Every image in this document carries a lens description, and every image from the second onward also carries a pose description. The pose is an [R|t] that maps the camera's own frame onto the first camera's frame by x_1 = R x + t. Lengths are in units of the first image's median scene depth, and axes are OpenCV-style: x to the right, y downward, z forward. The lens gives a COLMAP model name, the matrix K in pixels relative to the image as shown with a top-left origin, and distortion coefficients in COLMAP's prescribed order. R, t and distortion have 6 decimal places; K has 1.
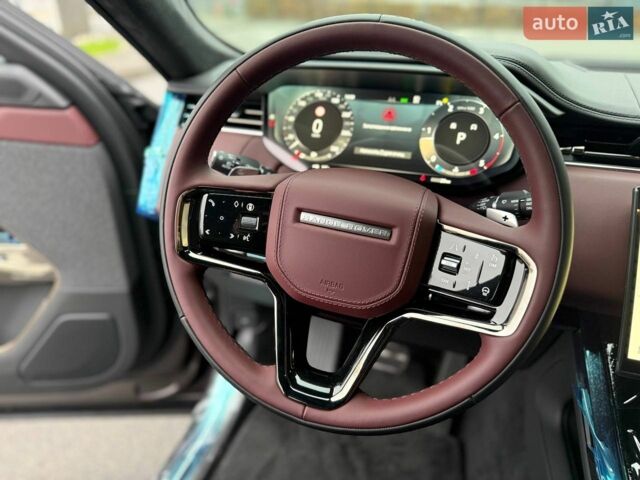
lens RADIAL K [[457.0, 0, 314.1], [0, 457.0, 241.9], [0, 0, 1]] dist [0.050886, -0.074240]
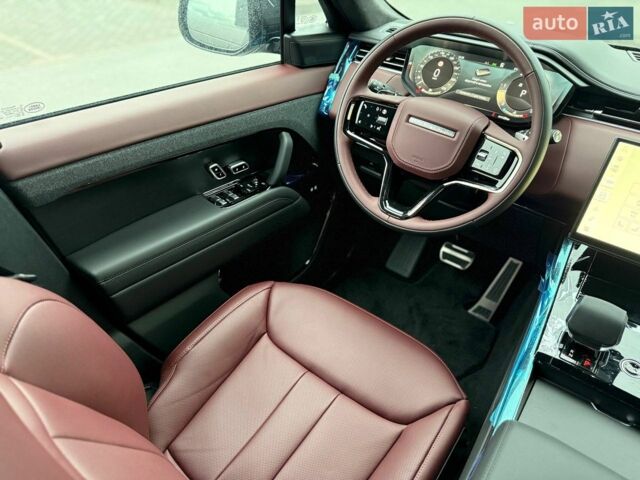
lens RADIAL K [[457.0, 0, 317.8], [0, 457.0, 244.3], [0, 0, 1]] dist [0.050886, -0.074240]
pose [[0.946566, 0.226314, -0.229771, 0.141287], [-0.198956, 0.970488, 0.136269, 0.226925], [0.253830, -0.083273, 0.963658, -0.837794]]
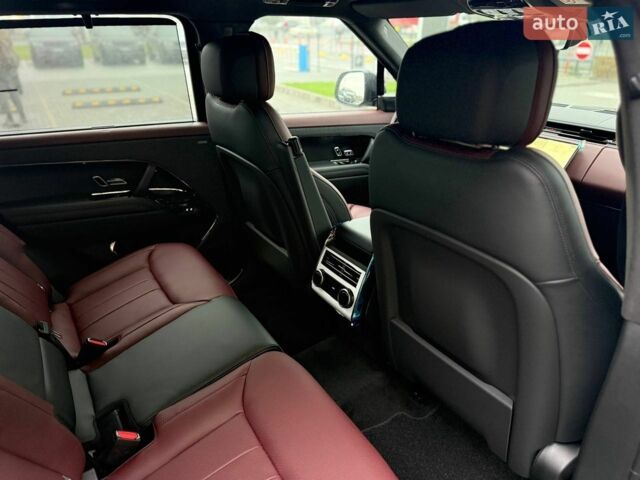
lens RADIAL K [[457.0, 0, 317.6], [0, 457.0, 240.4], [0, 0, 1]] dist [0.050886, -0.074240]
pose [[0.788398, 0.269925, -0.552783, 1.653044], [-0.330111, 0.943890, -0.009912, 1.168095], [0.519091, 0.190294, 0.833266, -2.531315]]
